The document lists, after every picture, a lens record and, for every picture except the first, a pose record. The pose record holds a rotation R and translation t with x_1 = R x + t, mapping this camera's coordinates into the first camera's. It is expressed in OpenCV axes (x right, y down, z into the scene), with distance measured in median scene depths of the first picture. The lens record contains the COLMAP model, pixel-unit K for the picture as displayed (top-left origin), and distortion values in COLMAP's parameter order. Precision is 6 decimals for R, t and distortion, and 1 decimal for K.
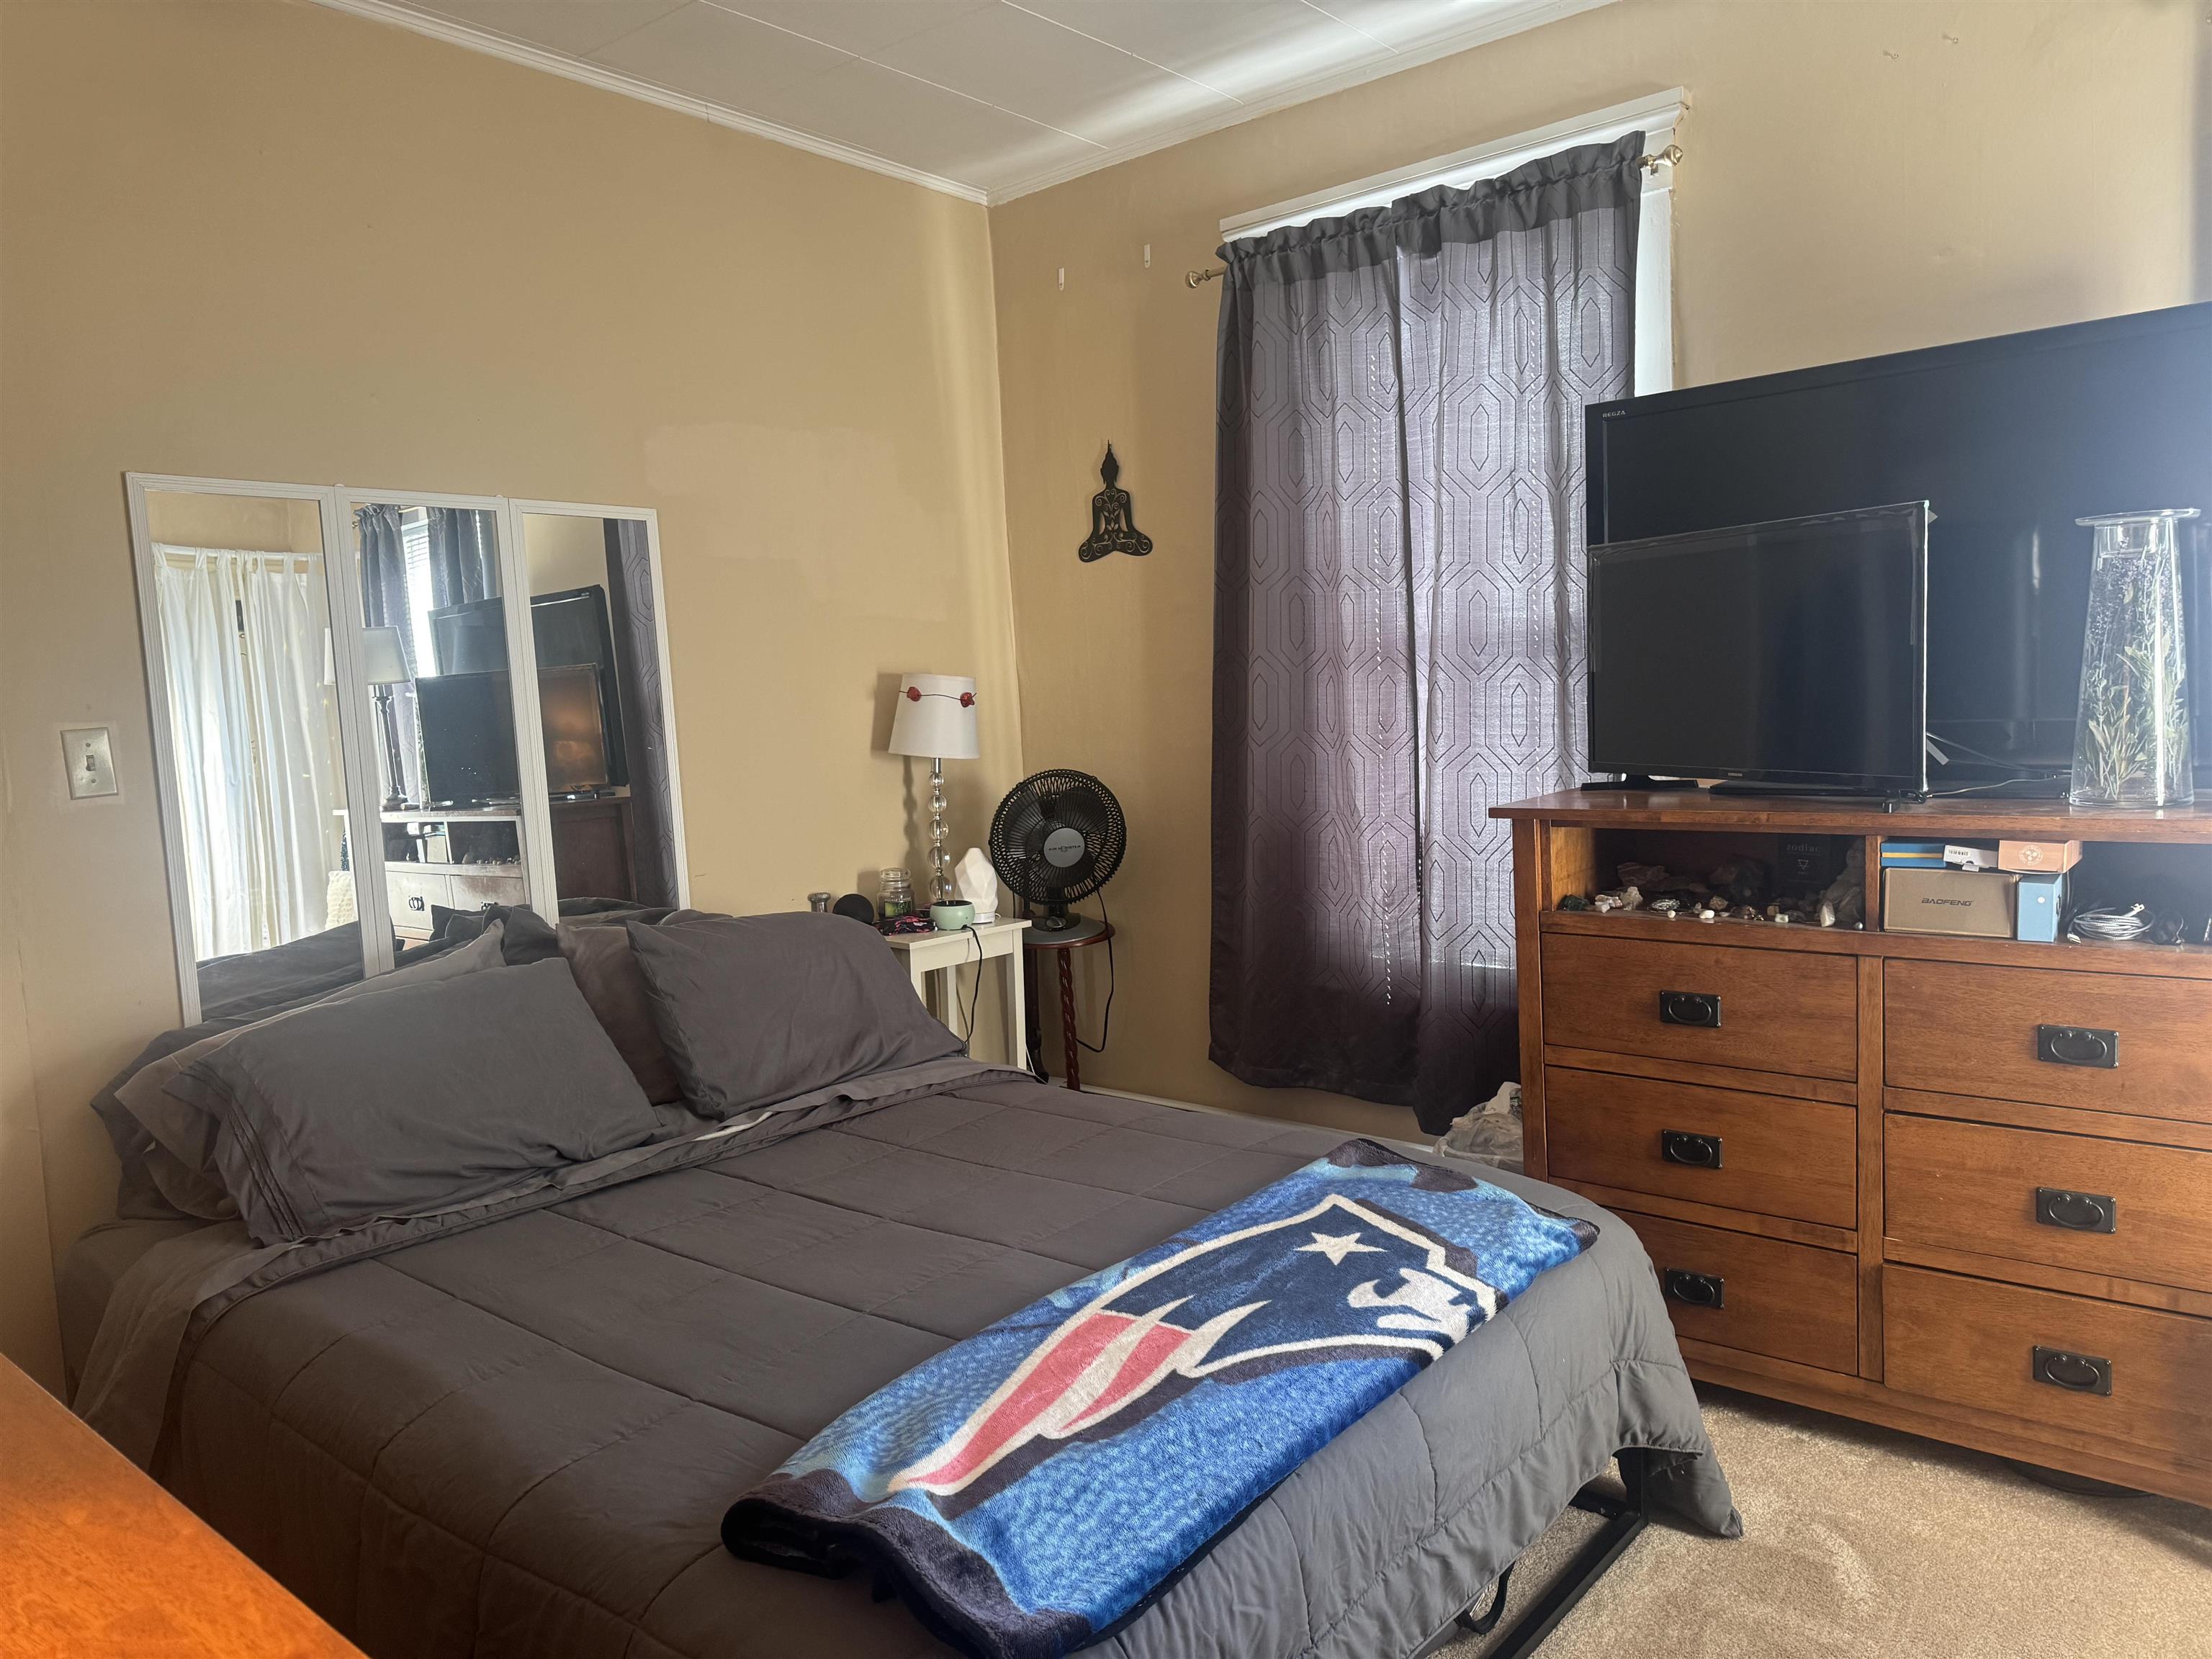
lens RADIAL K [[1557.6, 0, 1103.1], [0, 1557.6, 837.7], [0, 0, 1]] dist [0.034454, -0.031459]
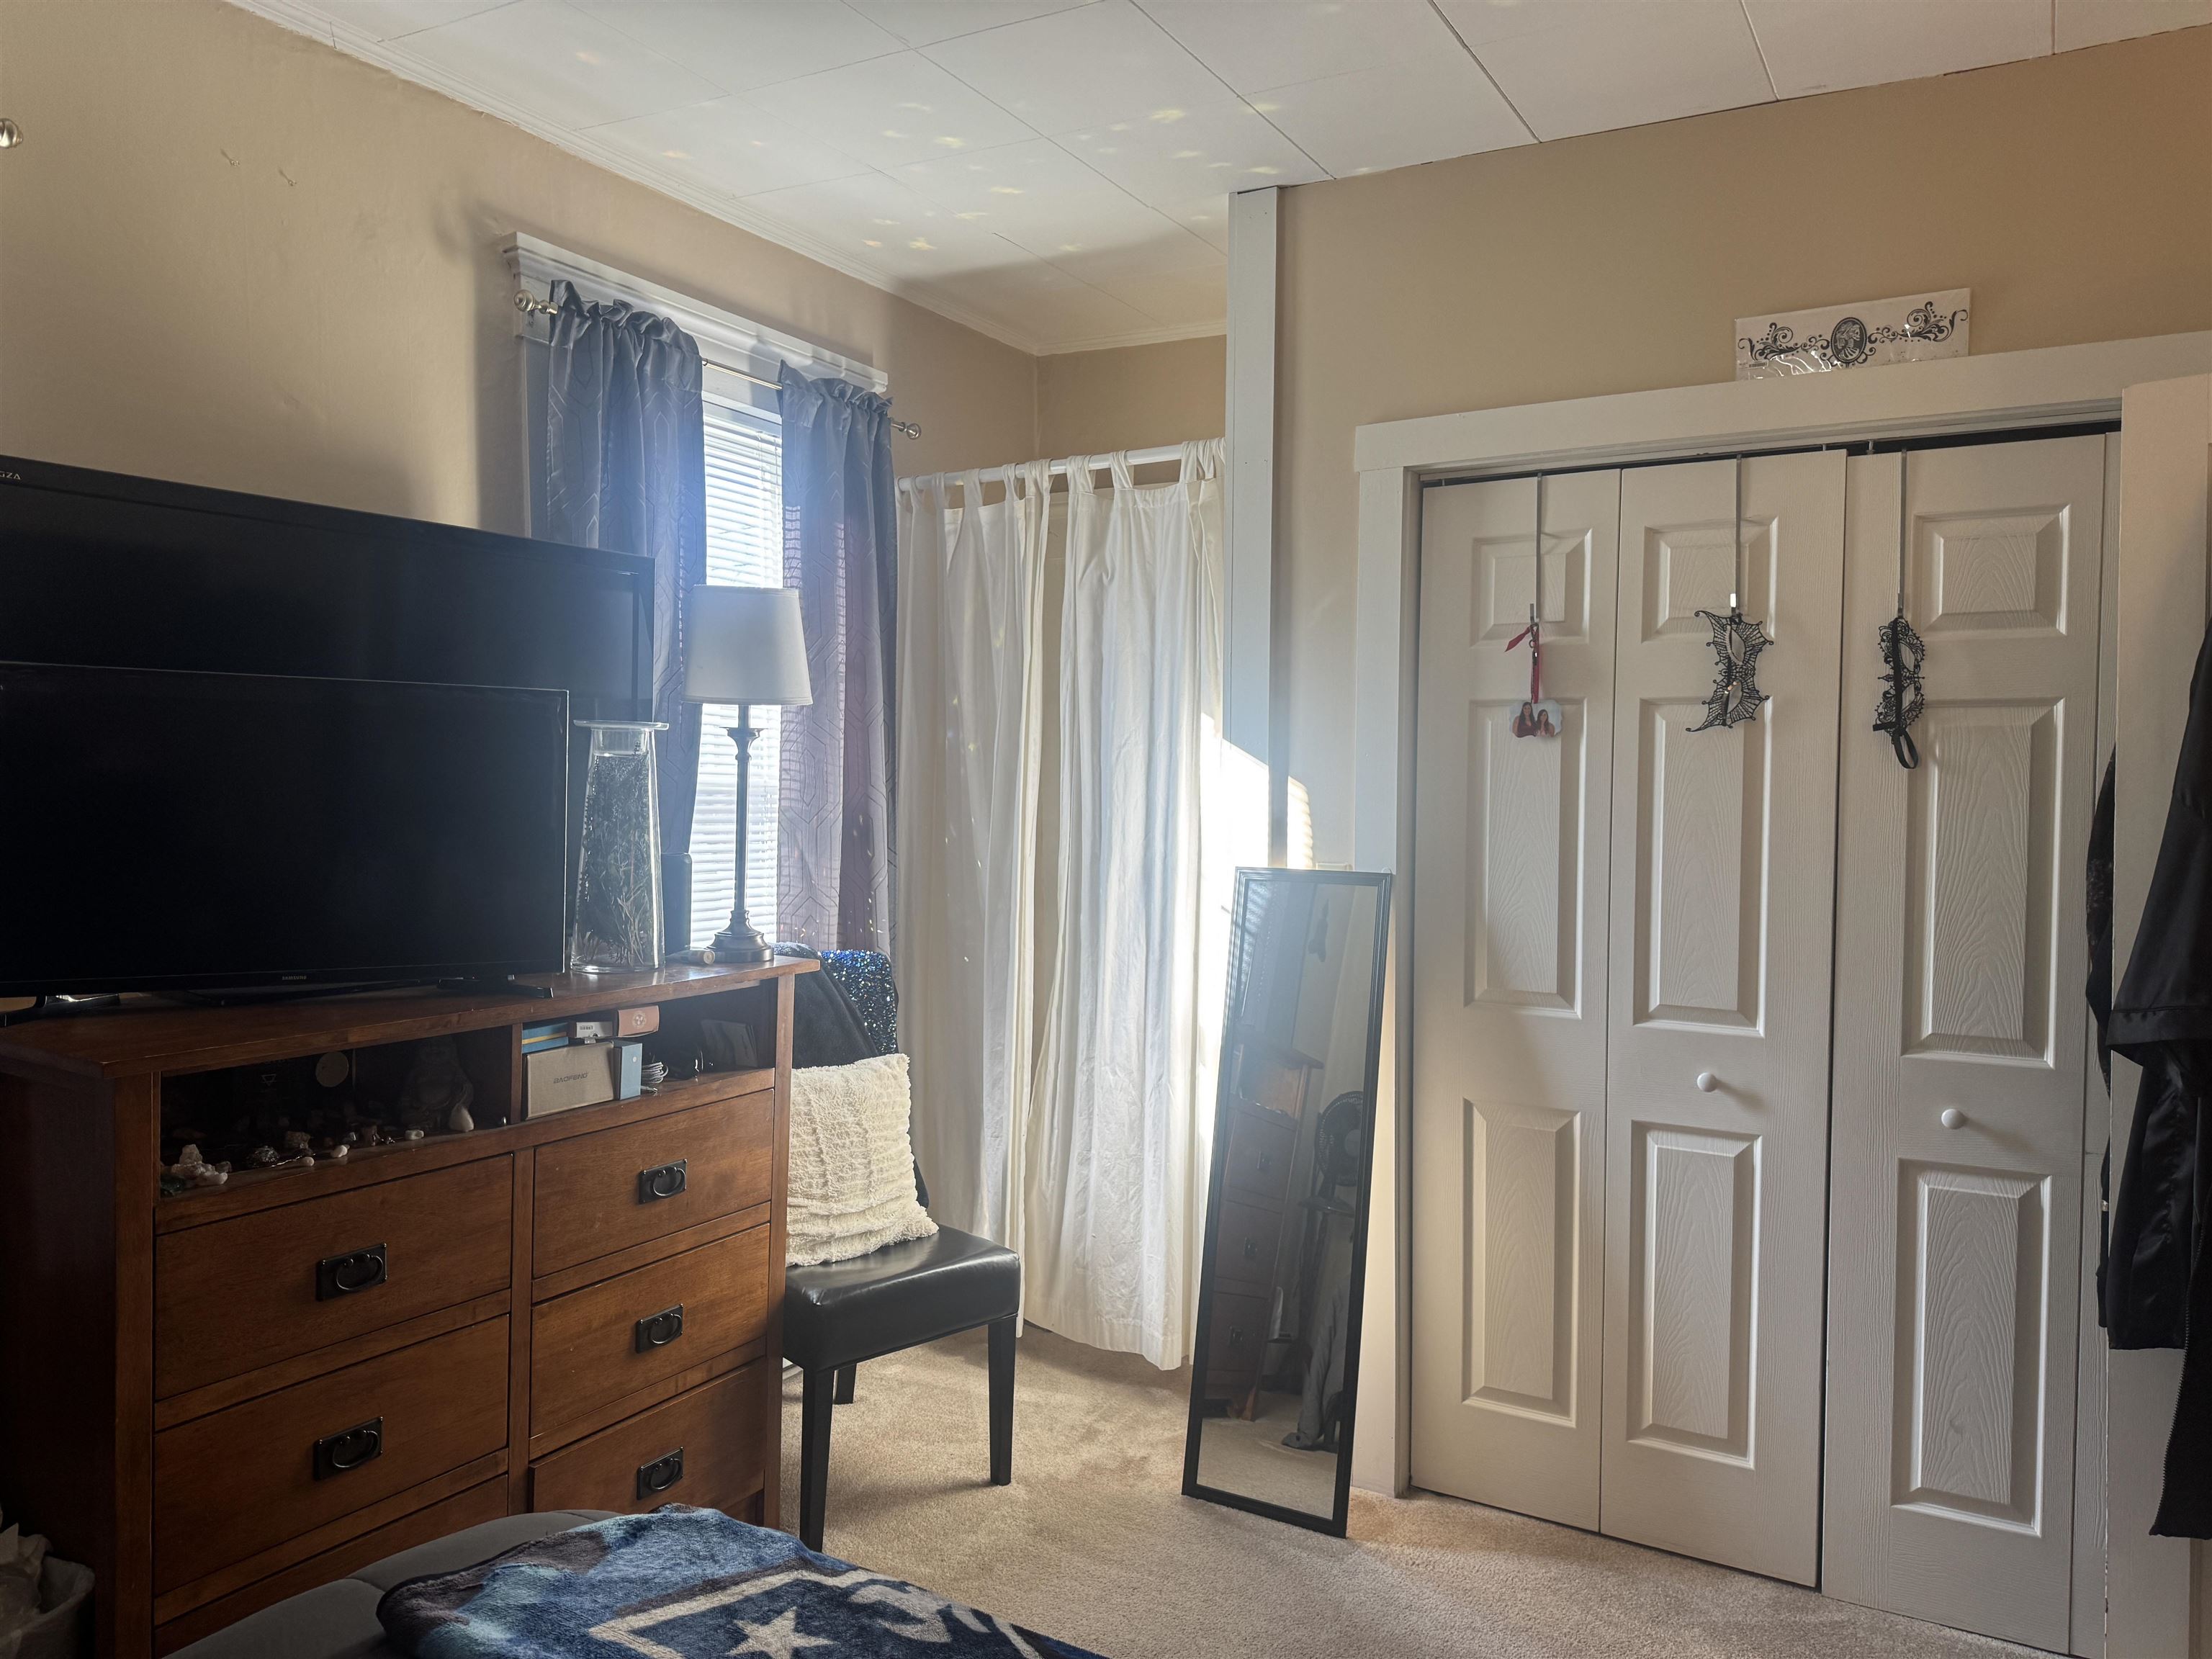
lens RADIAL K [[1557.6, 0, 1102.4], [0, 1557.6, 819.9], [0, 0, 1]] dist [0.034454, -0.031459]
pose [[-0.162233, 0.013647, 0.986658, -0.538204], [0.085505, 0.996338, 0.000278, -0.098831], [-0.983041, 0.084409, -0.162805, 0.816432]]
